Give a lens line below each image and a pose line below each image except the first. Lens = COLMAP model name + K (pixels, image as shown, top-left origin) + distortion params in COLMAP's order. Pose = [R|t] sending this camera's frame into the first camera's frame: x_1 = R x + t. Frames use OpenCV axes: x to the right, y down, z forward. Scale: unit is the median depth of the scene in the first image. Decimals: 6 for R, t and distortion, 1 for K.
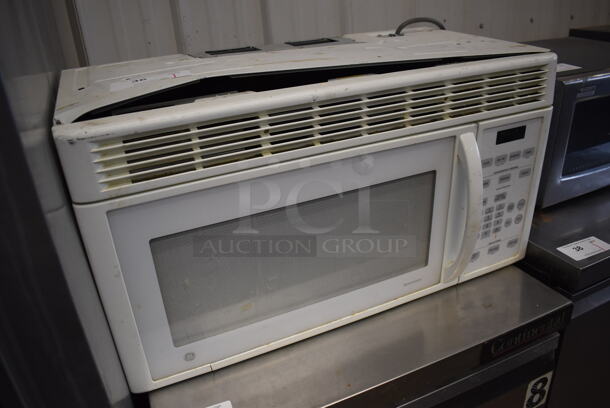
lens RADIAL K [[468.3, 0, 292.6], [0, 468.3, 185.6], [0, 0, 1]] dist [-0.098905, 0.015391]
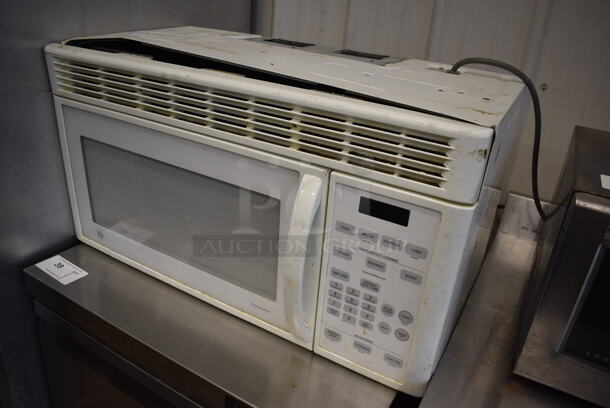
lens RADIAL K [[468.3, 0, 299.5], [0, 468.3, 203.7], [0, 0, 1]] dist [-0.098905, 0.015391]
pose [[0.594960, 0.439954, -0.672654, 0.895623], [-0.429162, 0.881493, 0.196954, -0.211104], [0.679590, 0.171498, 0.713264, 0.355185]]
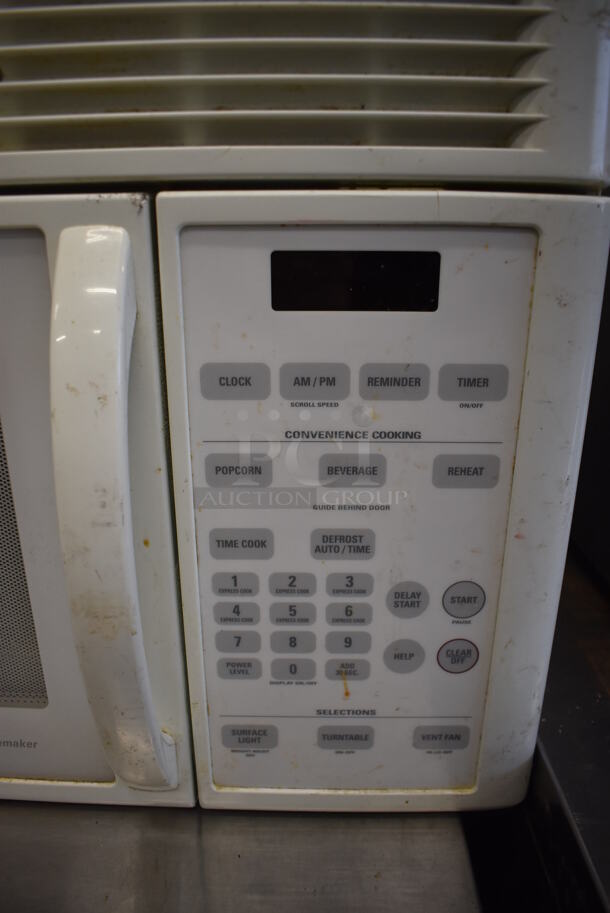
lens RADIAL K [[700.9, 0, 297.2], [0, 700.9, 456.3], [0, 0, 1]] dist [-0.098905, 0.015391]
pose [[0.912967, 0.189520, -0.361350, 0.590932], [-0.217218, 0.975413, -0.037227, -0.002760], [0.345410, 0.112479, 0.931687, 0.660263]]
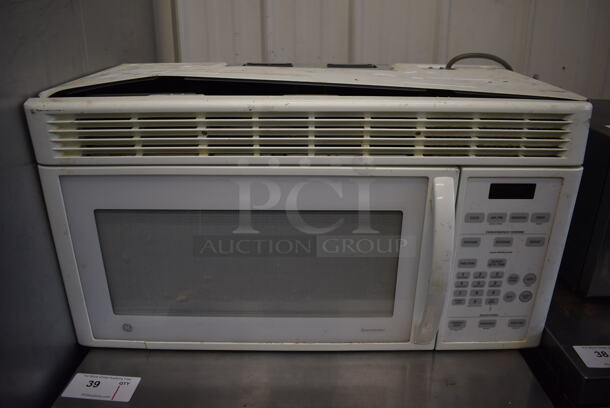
lens RADIAL K [[468.3, 0, 299.5], [0, 468.3, 198.9], [0, 0, 1]] dist [-0.098905, 0.015391]
pose [[0.916500, 0.200244, -0.346308, 0.409992], [-0.214715, 0.976670, -0.003505, -0.010118], [0.337527, 0.077570, 0.938114, 0.079141]]
